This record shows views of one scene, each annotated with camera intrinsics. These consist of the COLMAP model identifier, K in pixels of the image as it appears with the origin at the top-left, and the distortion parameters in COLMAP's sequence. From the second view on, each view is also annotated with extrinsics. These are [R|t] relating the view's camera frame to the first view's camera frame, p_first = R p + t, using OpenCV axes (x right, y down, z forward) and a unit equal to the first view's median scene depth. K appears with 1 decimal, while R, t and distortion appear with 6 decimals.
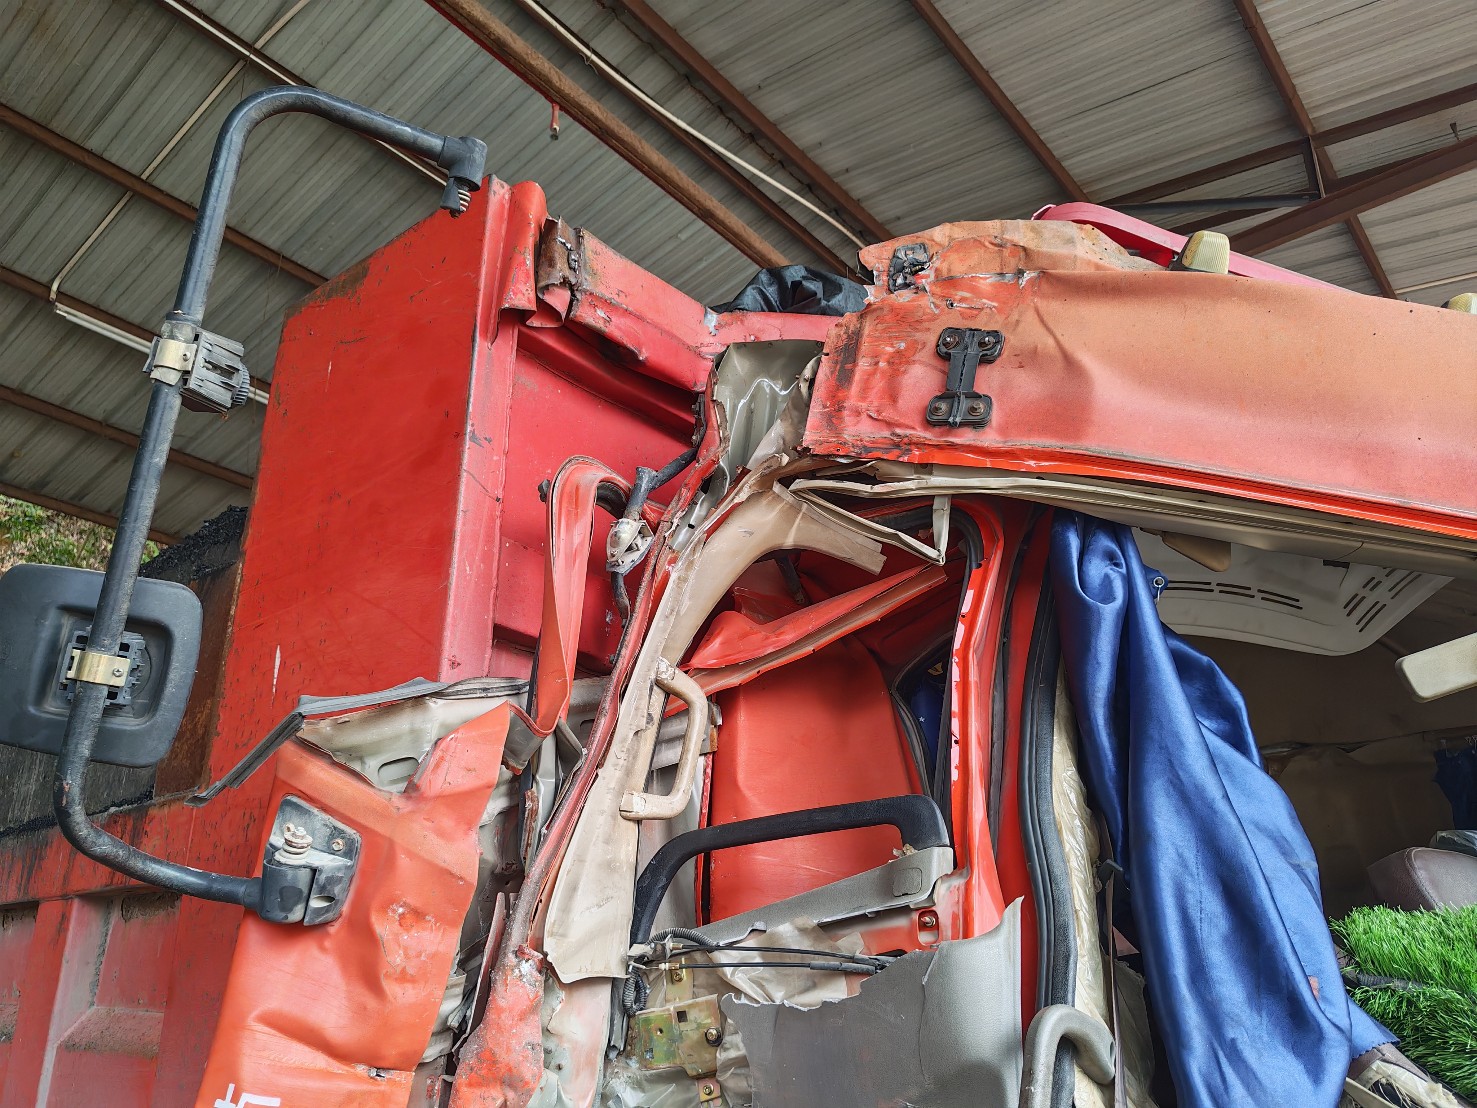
lens RADIAL K [[1114.5, 0, 702.6], [0, 1114.5, 584.5], [0, 0, 1]] dist [0.049819, -0.043692]
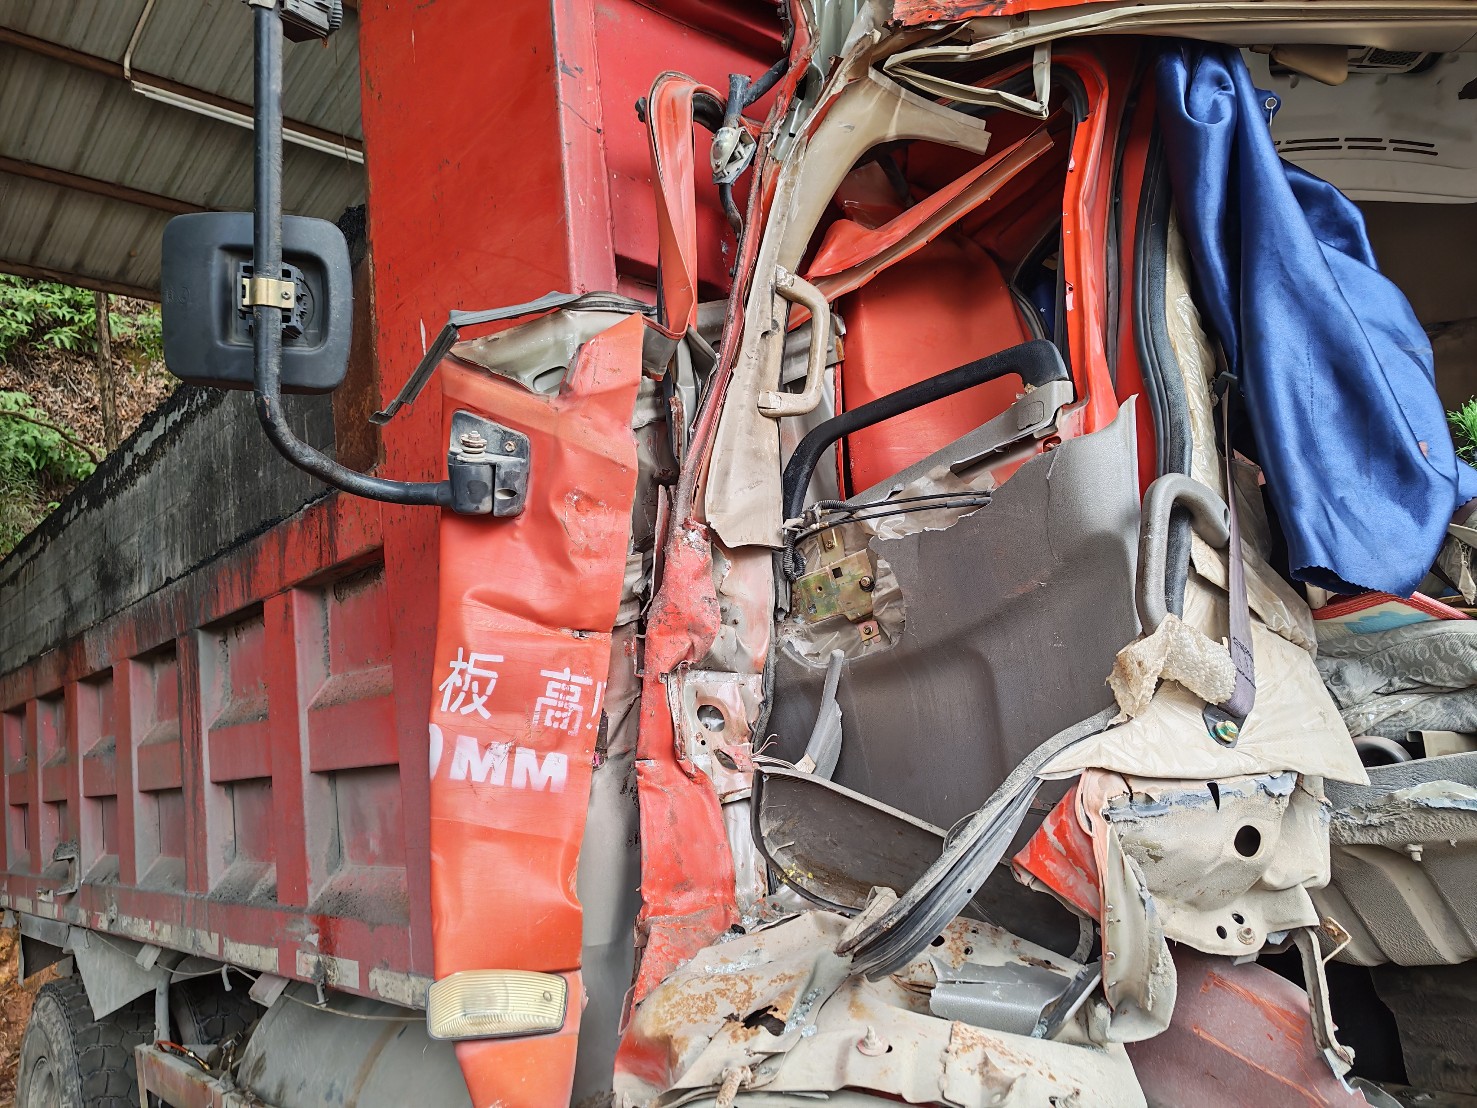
lens RADIAL K [[1114.5, 0, 760.7], [0, 1114.5, 583.4], [0, 0, 1]] dist [0.049819, -0.043692]
pose [[0.988999, -0.120475, -0.085831, -0.000054], [0.136391, 0.967297, 0.213853, 0.141472], [0.057260, -0.223207, 0.973088, -0.083966]]
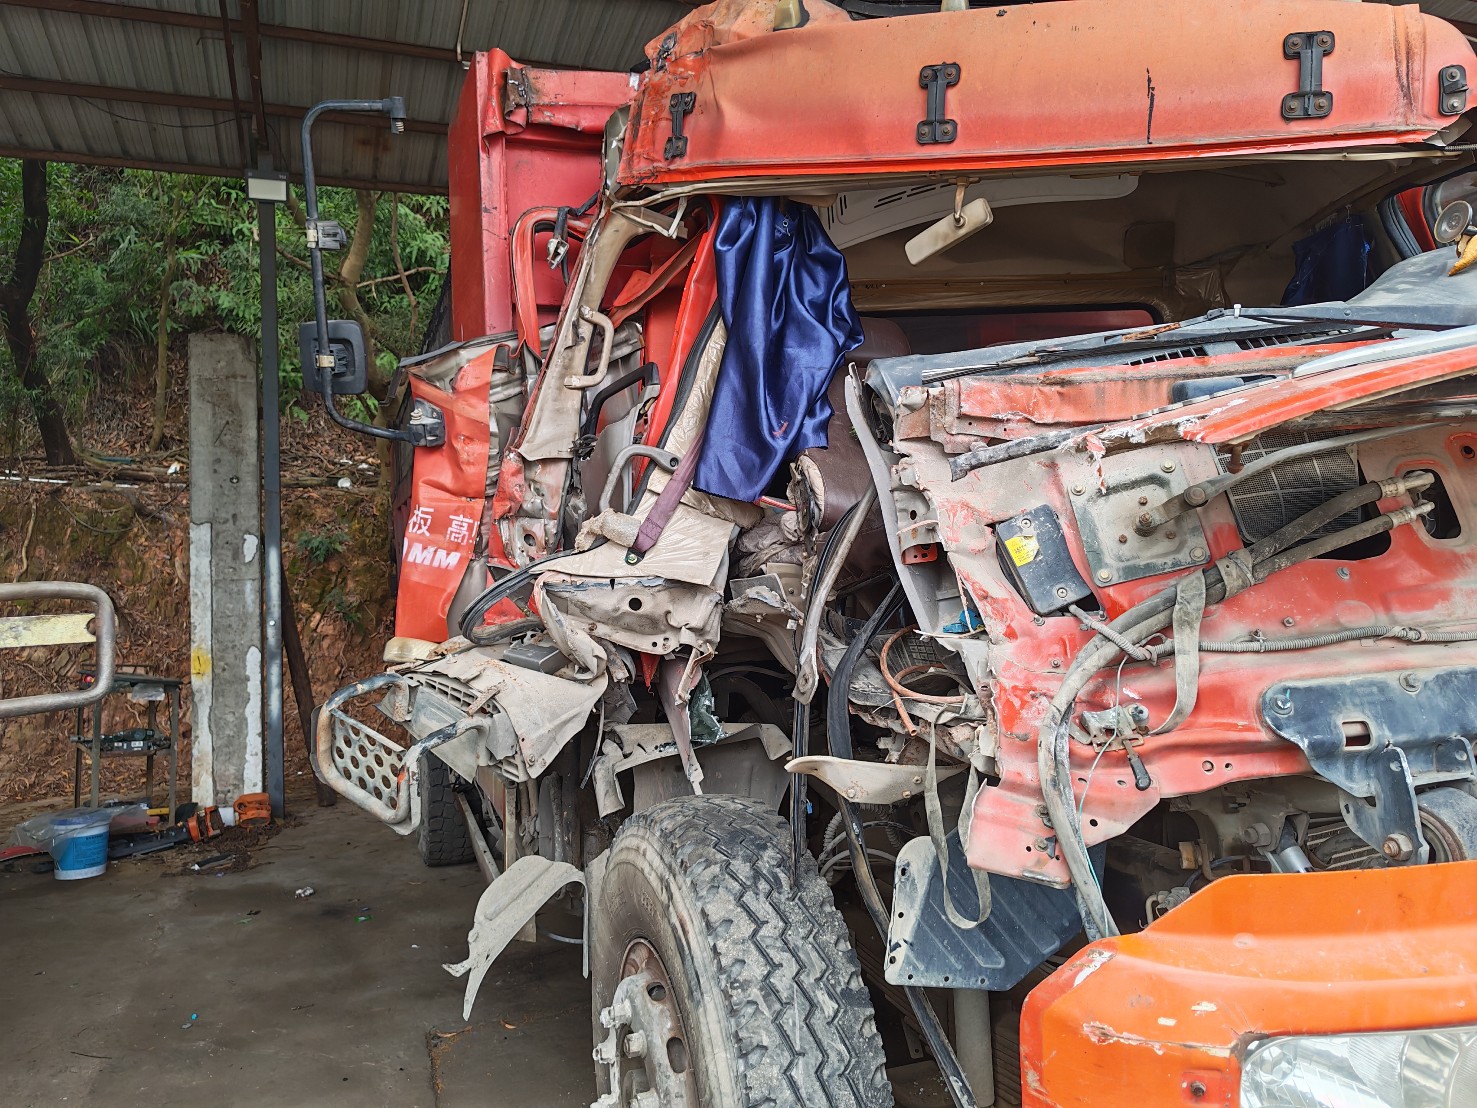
lens RADIAL K [[1114.5, 0, 730.5], [0, 1114.5, 519.7], [0, 0, 1]] dist [0.049819, -0.043692]
pose [[0.875655, -0.069199, -0.477953, 1.244233], [0.219345, 0.938699, 0.265954, -0.056766], [0.430250, -0.337721, 0.837156, -0.760636]]
